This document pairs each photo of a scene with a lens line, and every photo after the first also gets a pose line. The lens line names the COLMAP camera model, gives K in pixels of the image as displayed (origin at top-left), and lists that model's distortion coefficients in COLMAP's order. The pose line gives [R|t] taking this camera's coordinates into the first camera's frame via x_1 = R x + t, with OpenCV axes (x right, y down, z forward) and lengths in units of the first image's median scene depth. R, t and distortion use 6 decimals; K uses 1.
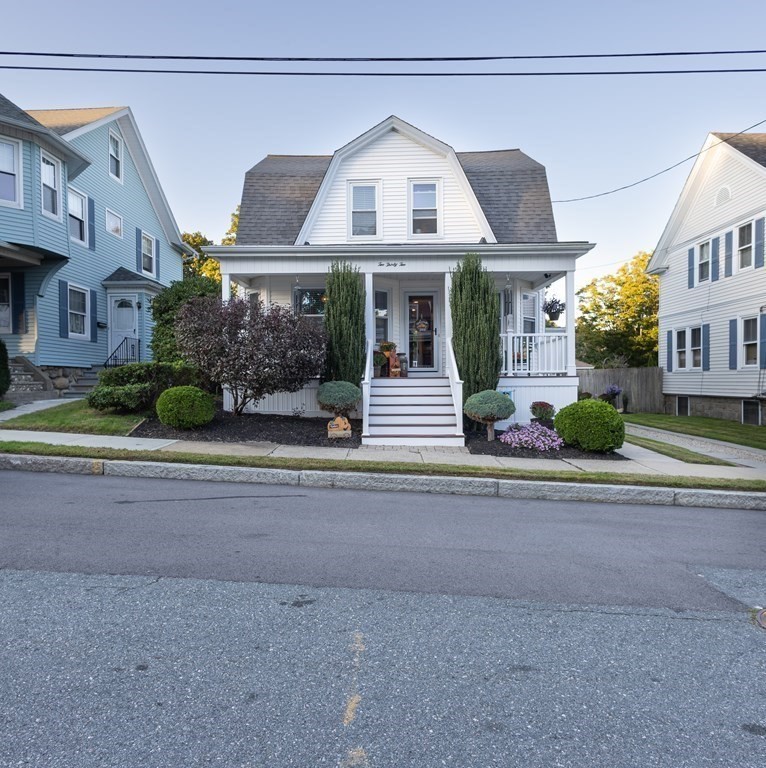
lens RADIAL K [[544.6, 0, 383.0], [0, 544.6, 384.0], [0, 0, 1]] dist [0.001398, 0.001255]
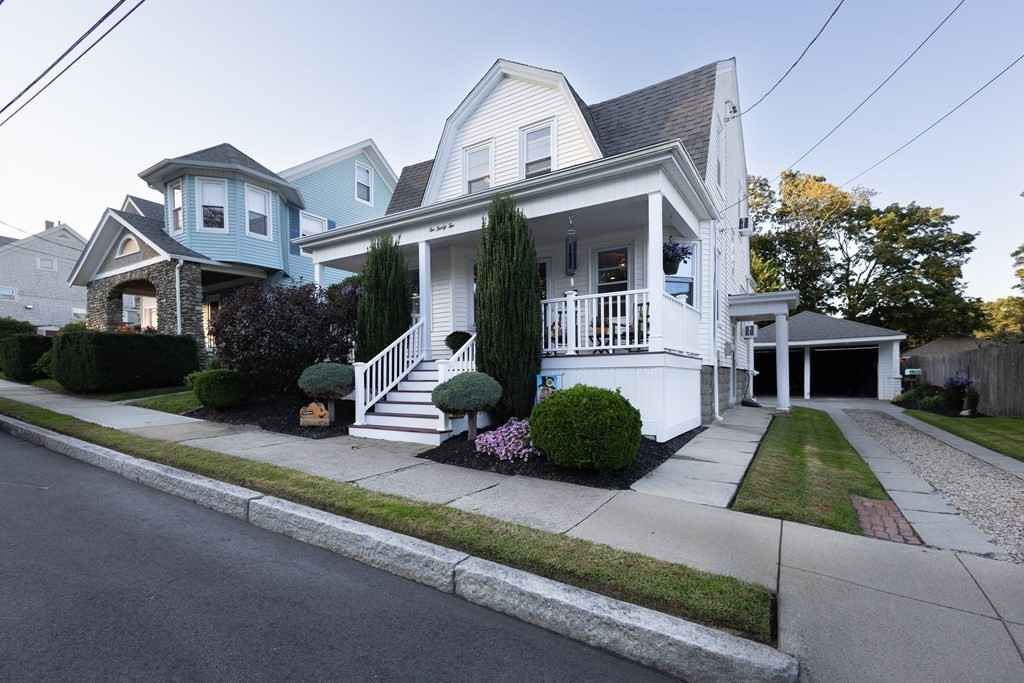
lens RADIAL K [[476.5, 0, 513.2], [0, 476.5, 384.4], [0, 0, 1]] dist [0.002739, 0.000159]
pose [[0.853661, 0.004291, -0.520811, 0.477898], [-0.000357, 0.999971, 0.007653, 0.019456], [0.520829, -0.006347, 0.853638, 0.398263]]
